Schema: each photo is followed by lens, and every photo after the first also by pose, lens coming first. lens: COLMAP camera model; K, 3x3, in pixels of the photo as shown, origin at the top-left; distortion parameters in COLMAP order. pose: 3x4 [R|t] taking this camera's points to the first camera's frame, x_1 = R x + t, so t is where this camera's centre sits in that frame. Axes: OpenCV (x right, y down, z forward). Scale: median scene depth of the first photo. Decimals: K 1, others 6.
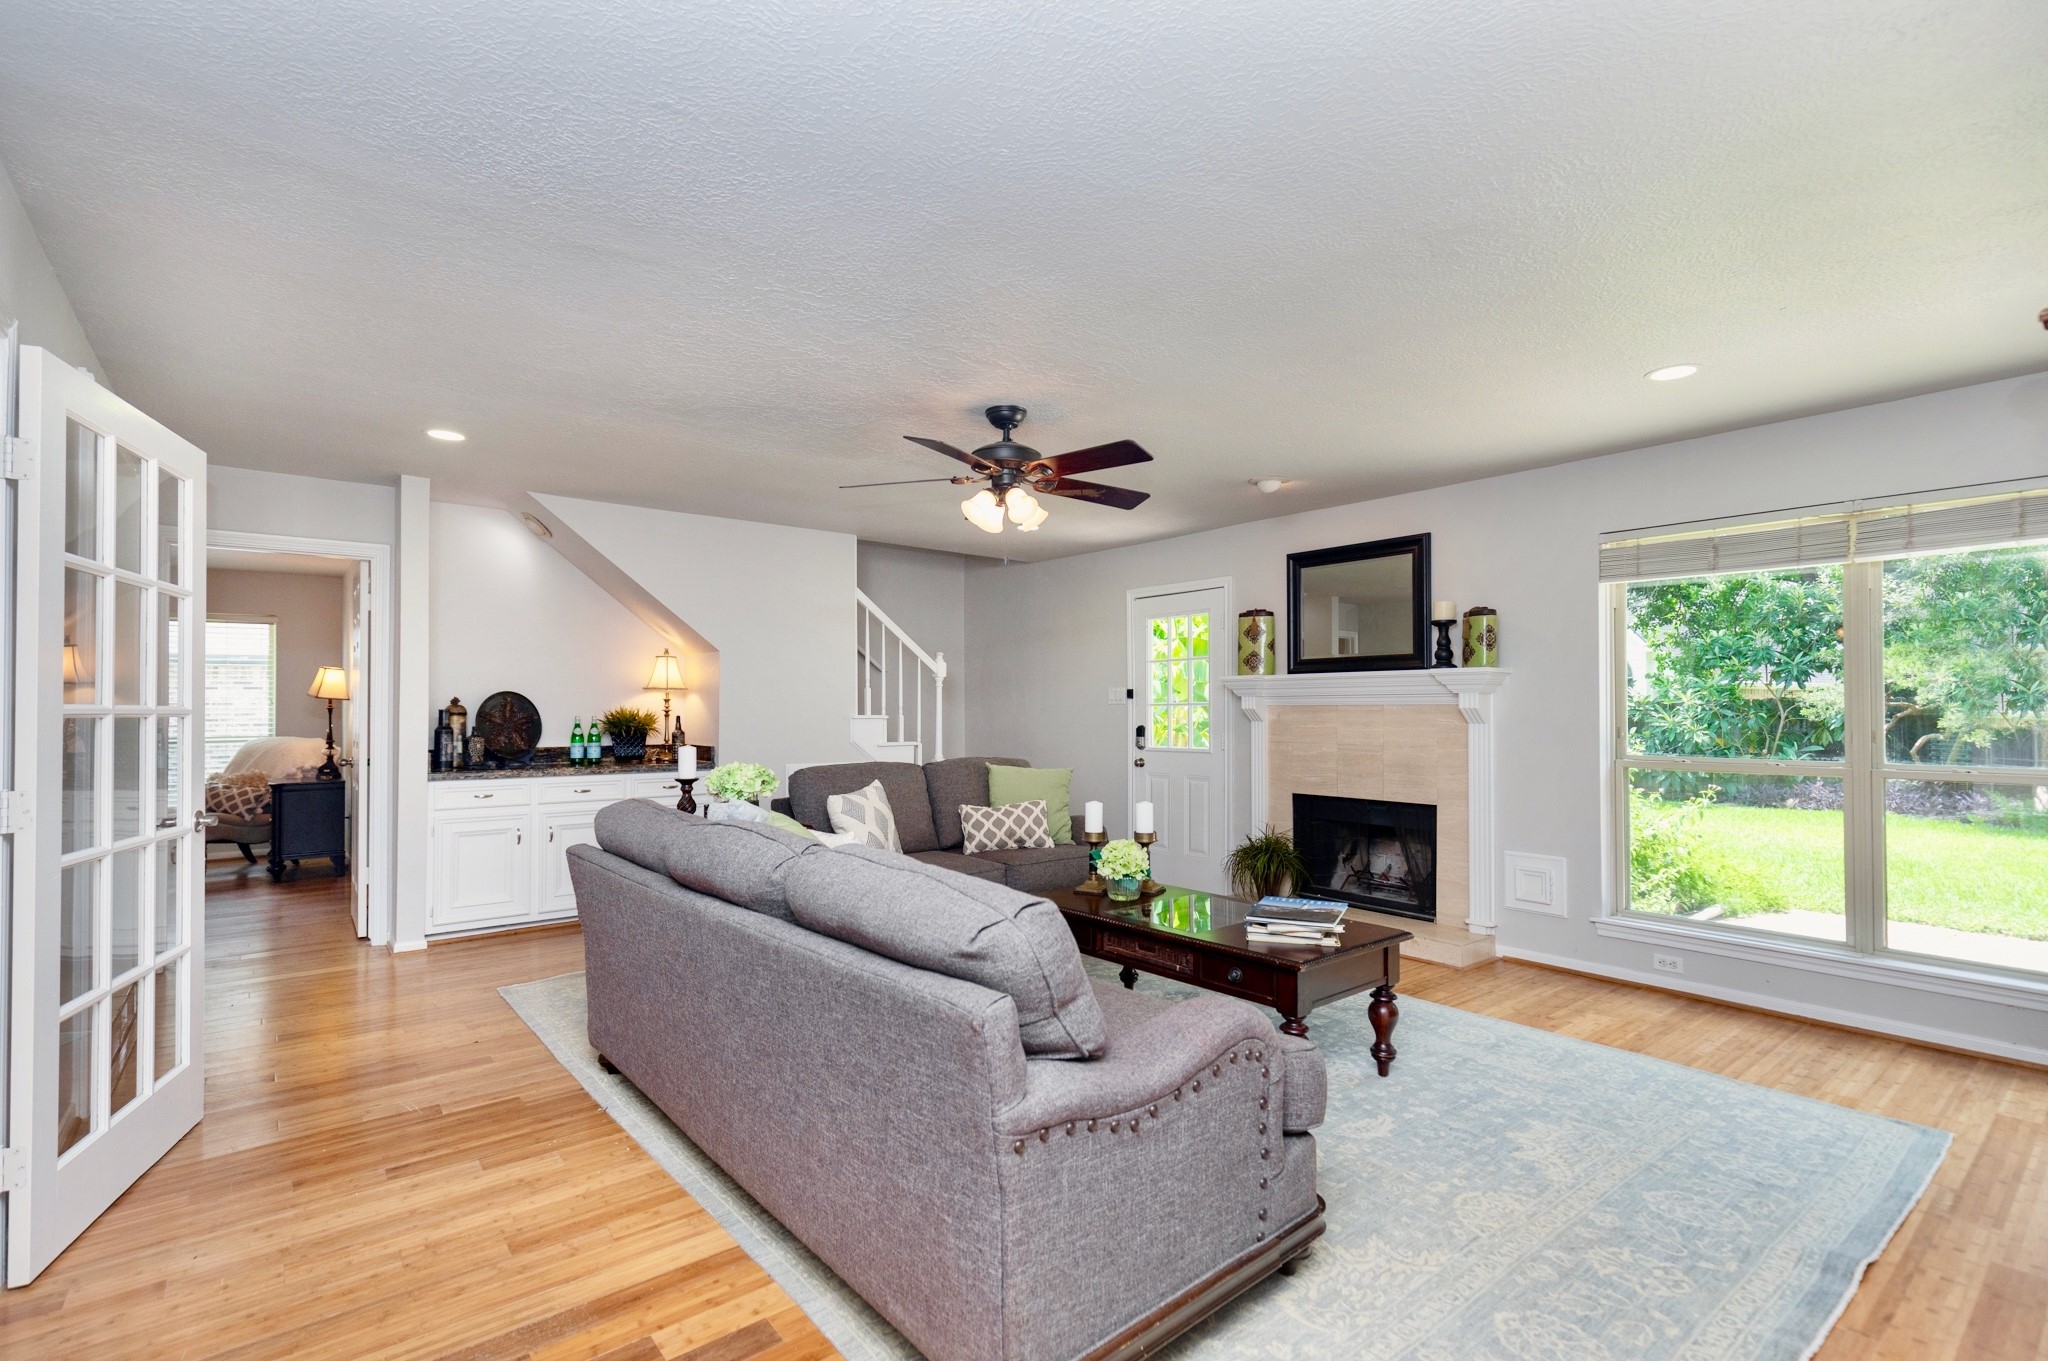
lens RADIAL K [[939.2, 0, 1025.7], [0, 939.2, 694.5], [0, 0, 1]] dist [0.016305, -0.001102]
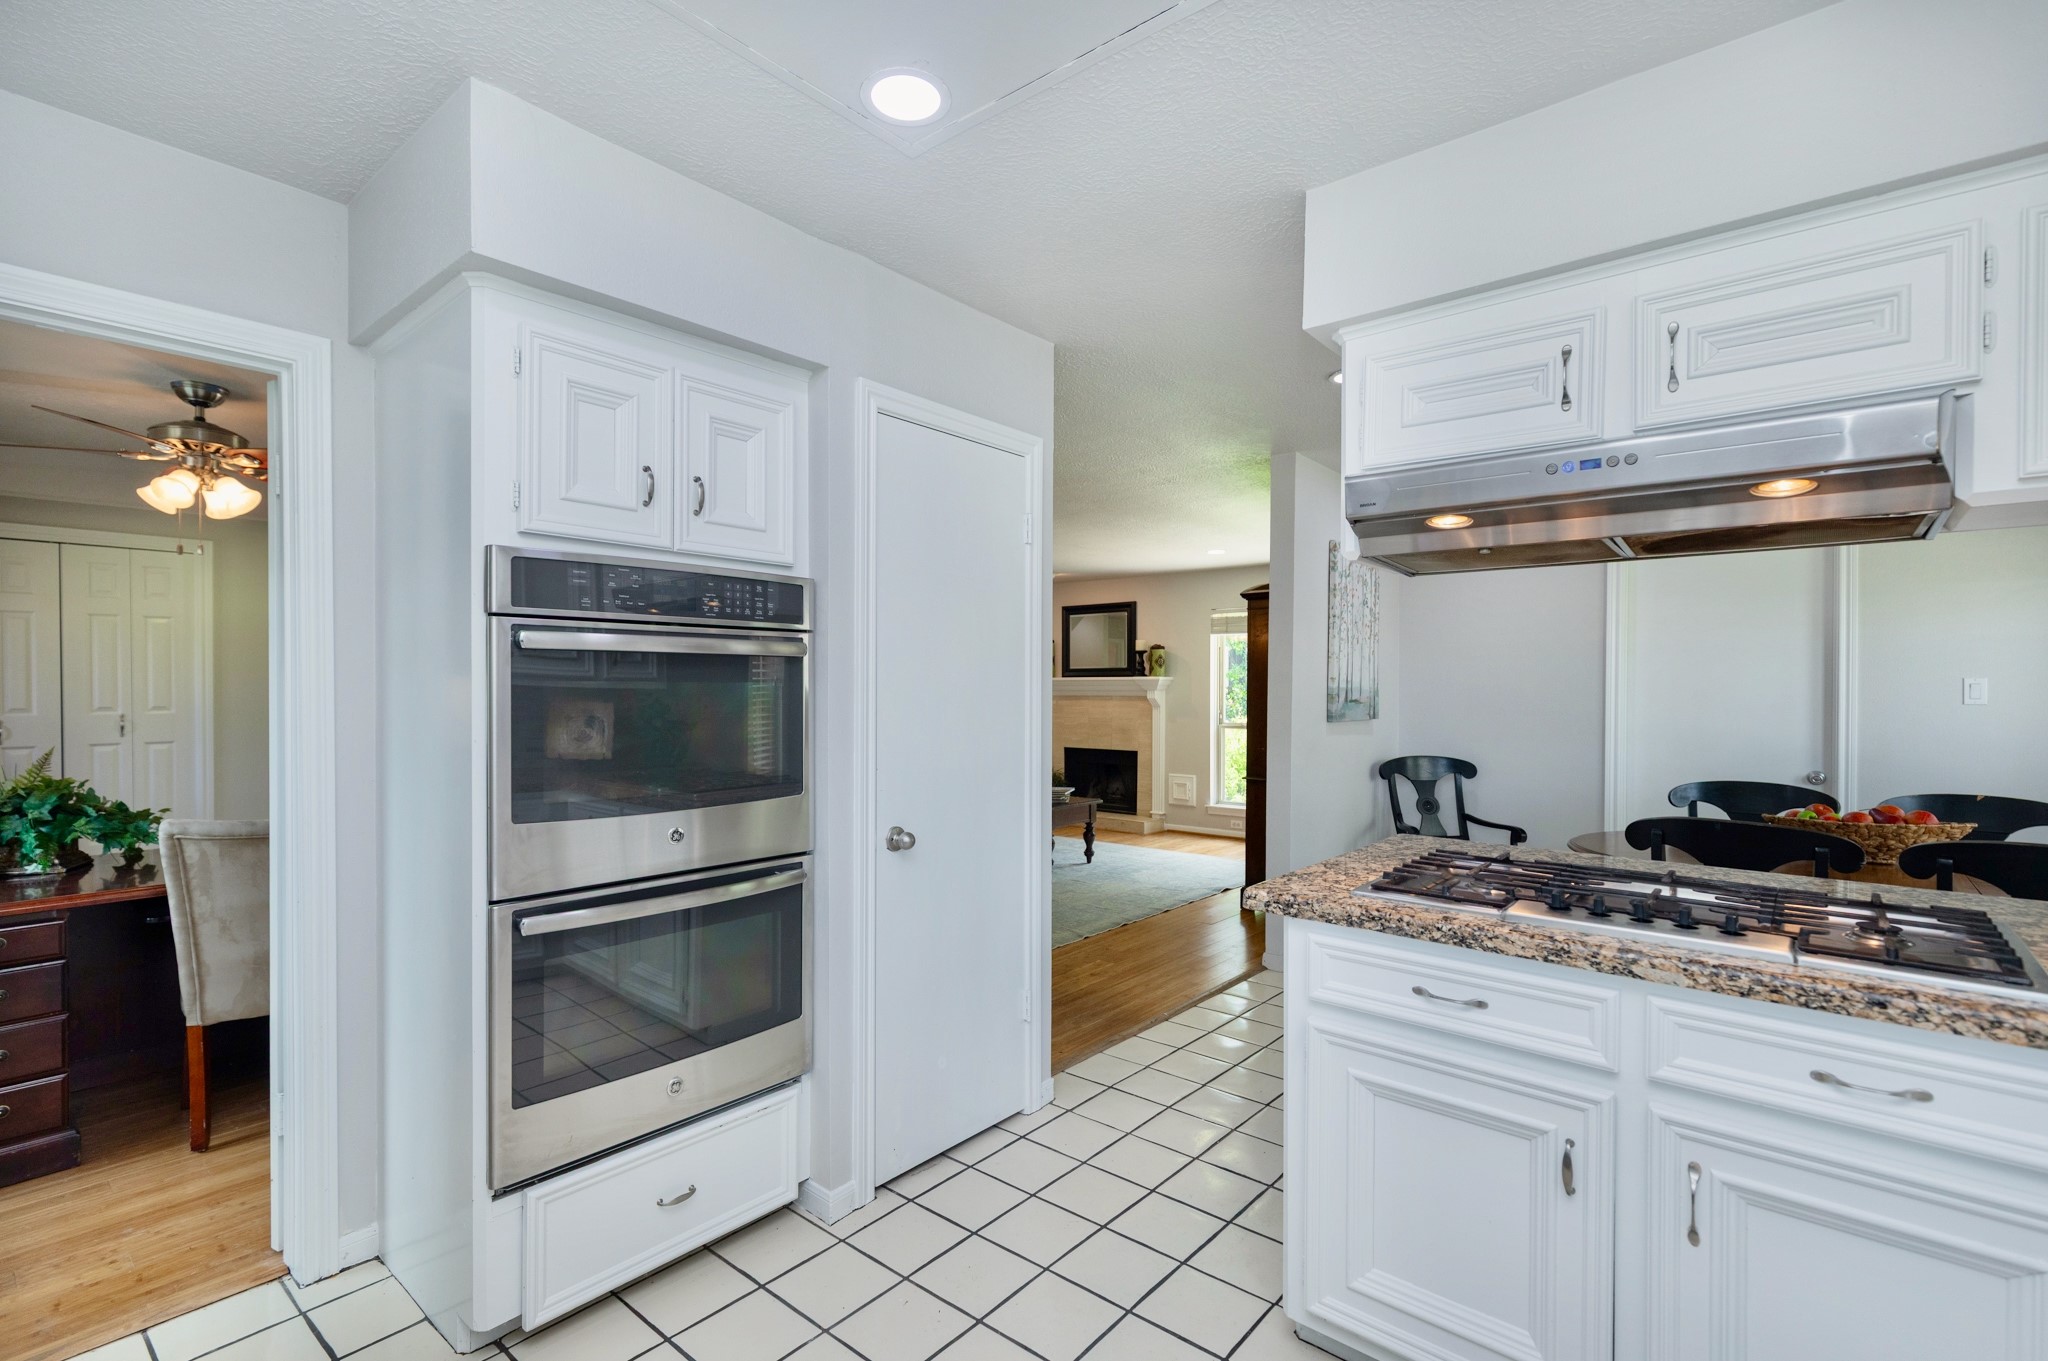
lens RADIAL K [[939.2, 0, 1027.6], [0, 939.2, 693.8], [0, 0, 1]] dist [0.016305, -0.001102]
pose [[0.980622, 0.011203, 0.195588, -0.134536], [-0.014756, 0.999751, 0.016719, -0.020986], [-0.195352, -0.019281, 0.980544, -0.765295]]
